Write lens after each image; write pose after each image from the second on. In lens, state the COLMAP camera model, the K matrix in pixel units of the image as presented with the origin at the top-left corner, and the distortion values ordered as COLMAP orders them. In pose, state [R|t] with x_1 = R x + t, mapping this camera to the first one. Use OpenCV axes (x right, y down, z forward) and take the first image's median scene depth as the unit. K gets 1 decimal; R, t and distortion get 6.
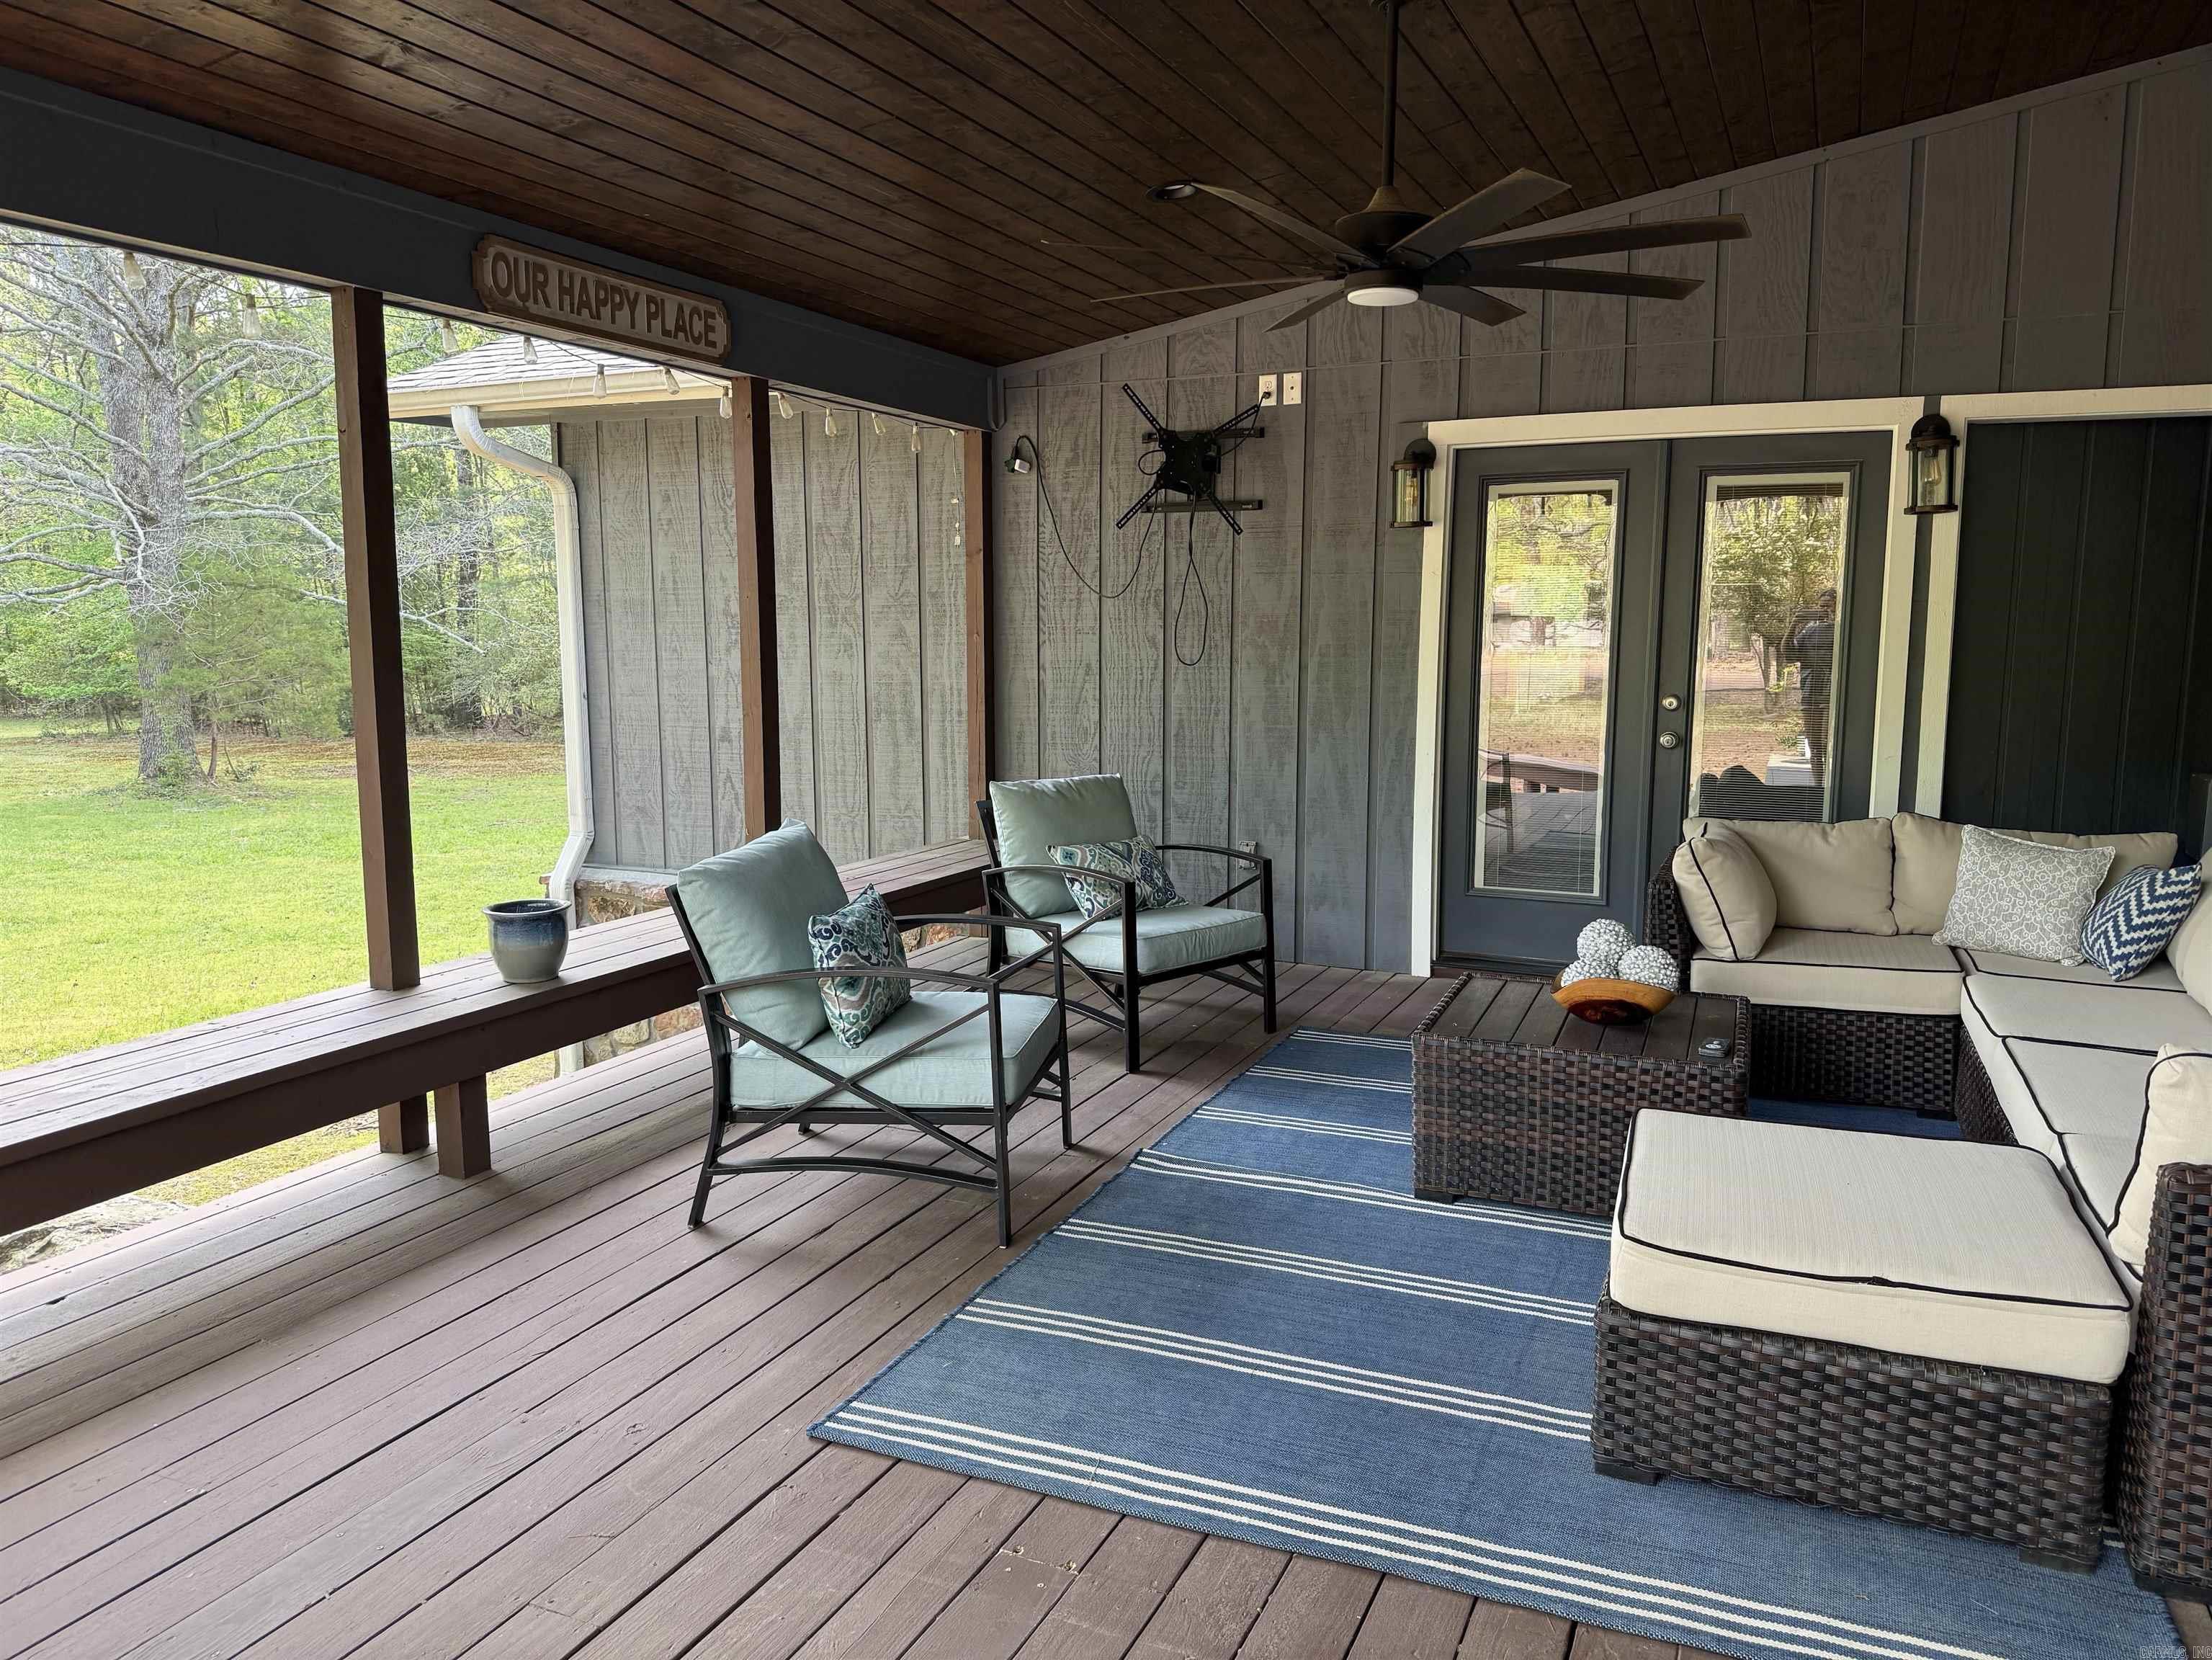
lens RADIAL K [[1487.8, 0, 1111.1], [0, 1487.8, 875.0], [0, 0, 1]] dist [0.061614, -0.103106]
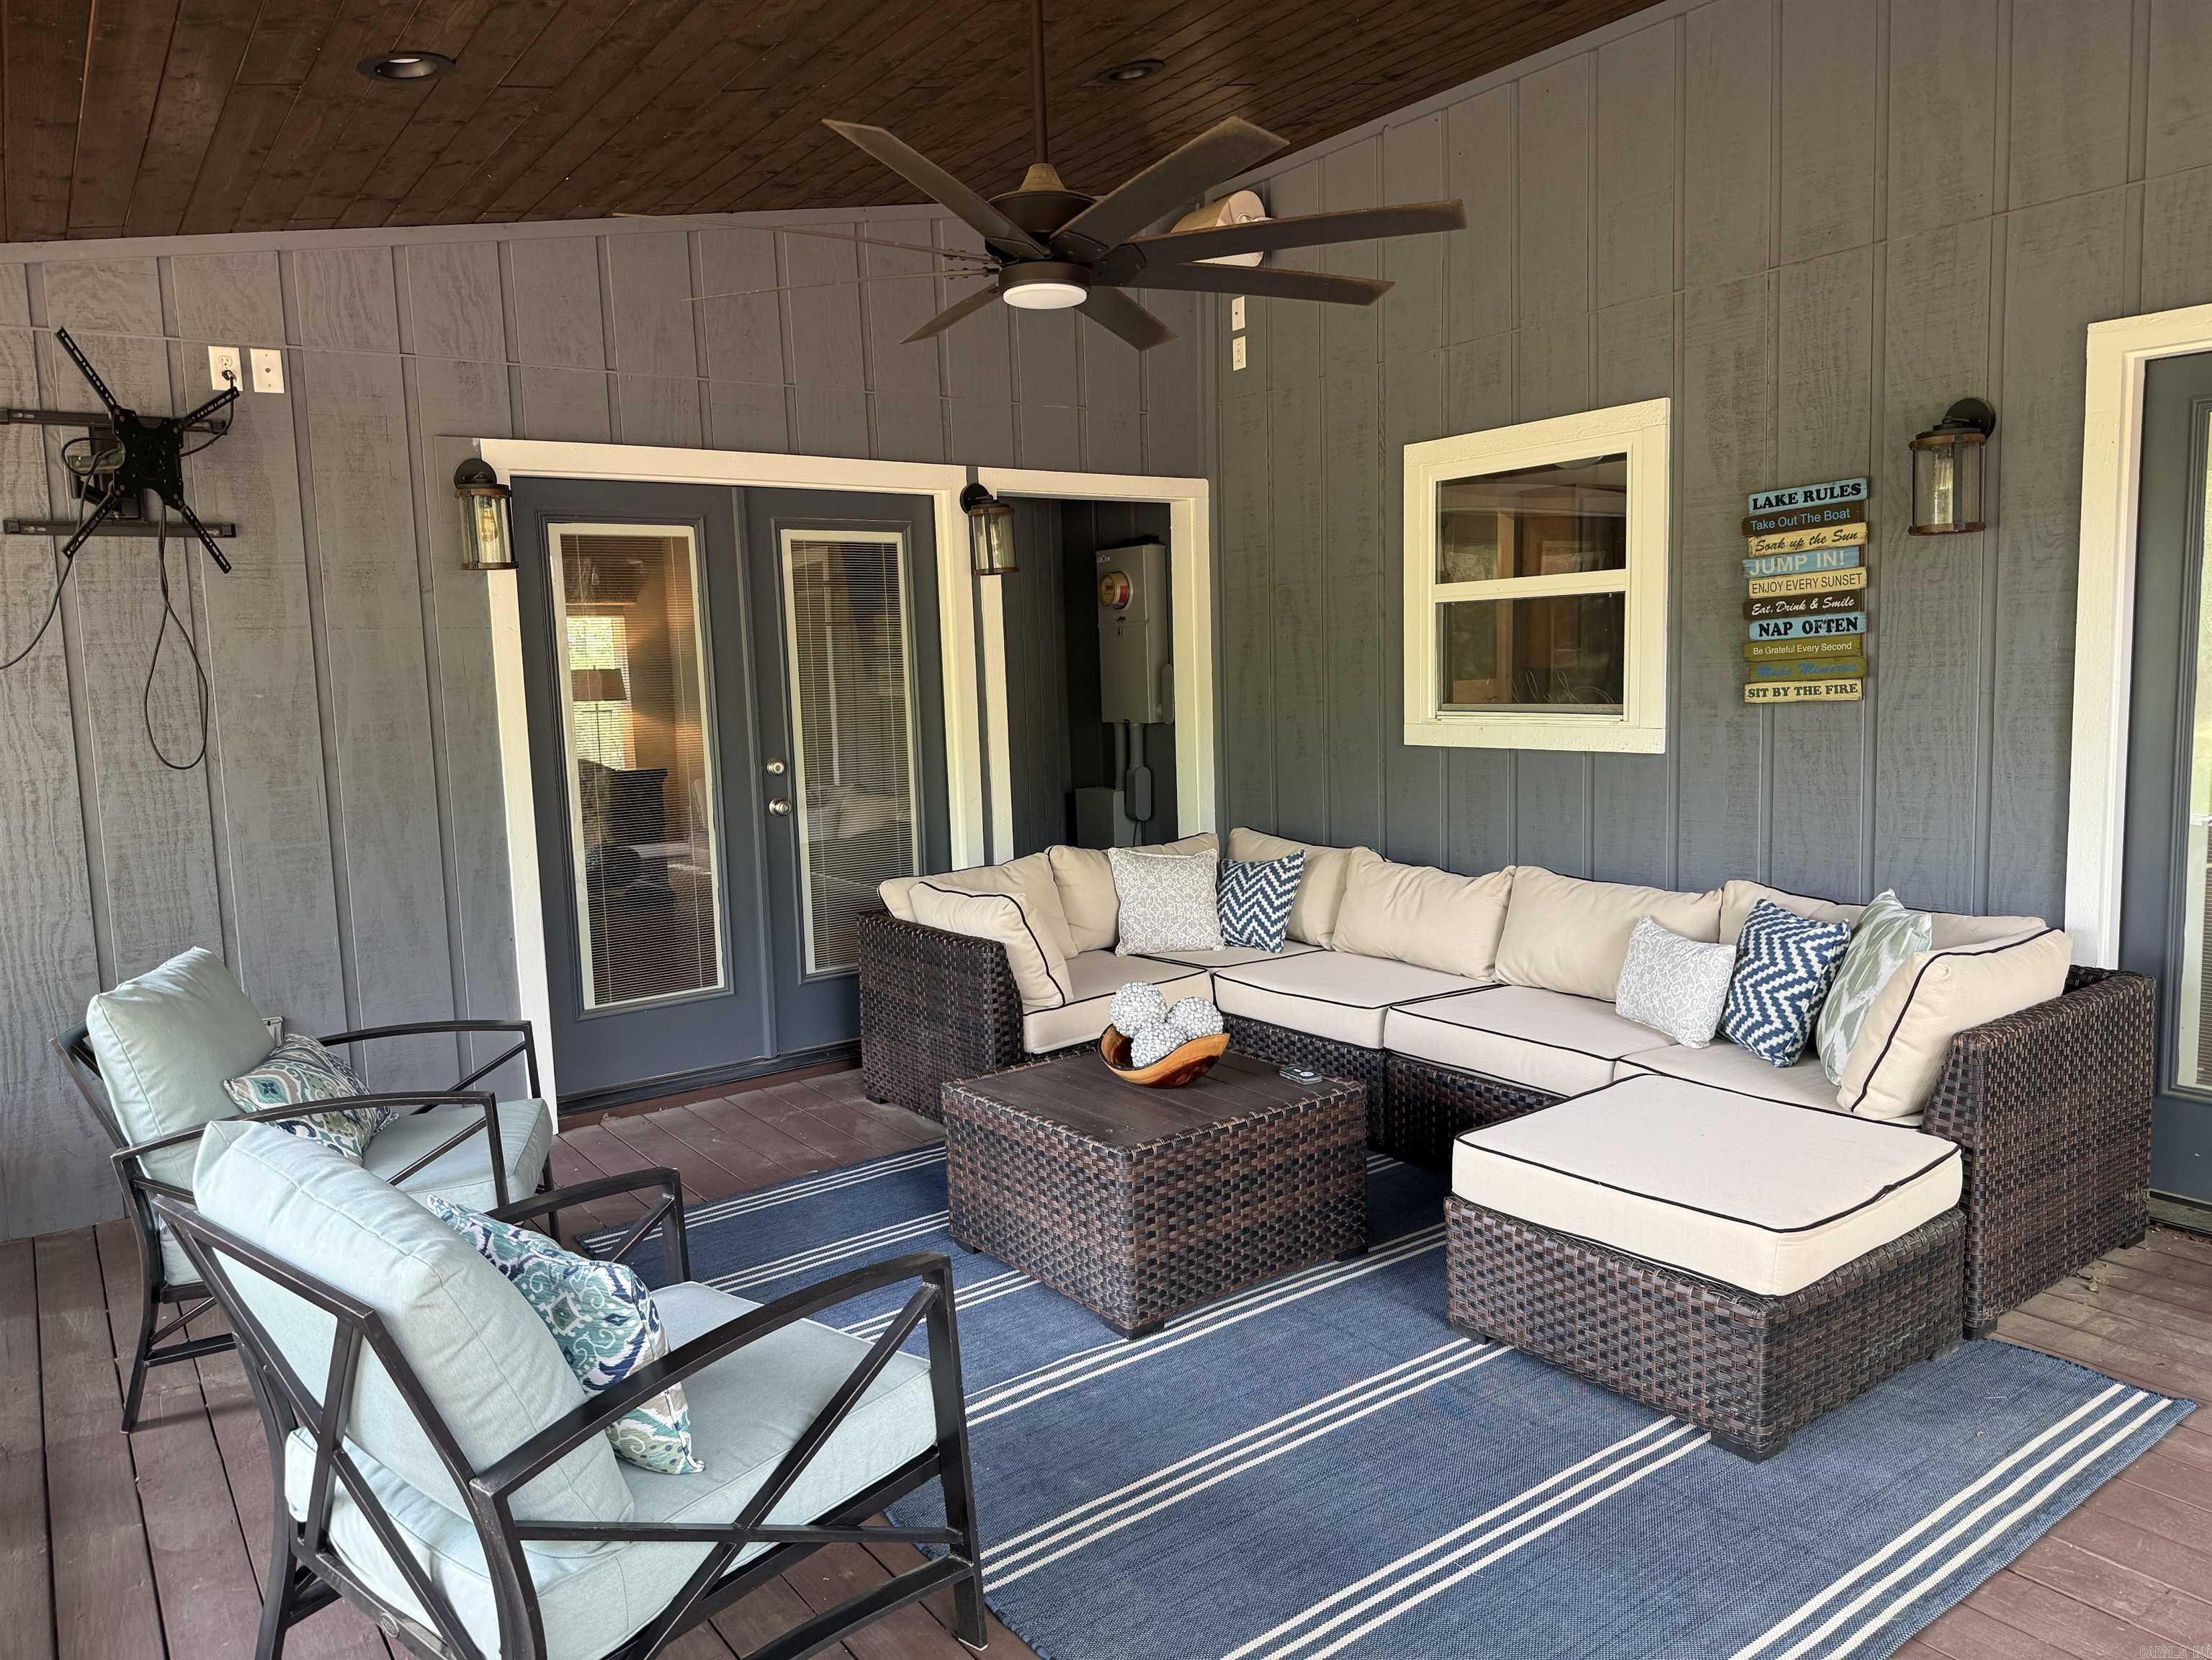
lens RADIAL K [[1533.0, 0, 1107.4], [0, 1533.0, 835.2], [0, 0, 1]] dist [0.080491, -0.116936]
pose [[0.506753, -0.118989, 0.853840, -0.336936], [0.177411, 0.983624, 0.031782, -0.064705], [-0.843639, 0.135375, 0.519564, 0.324291]]
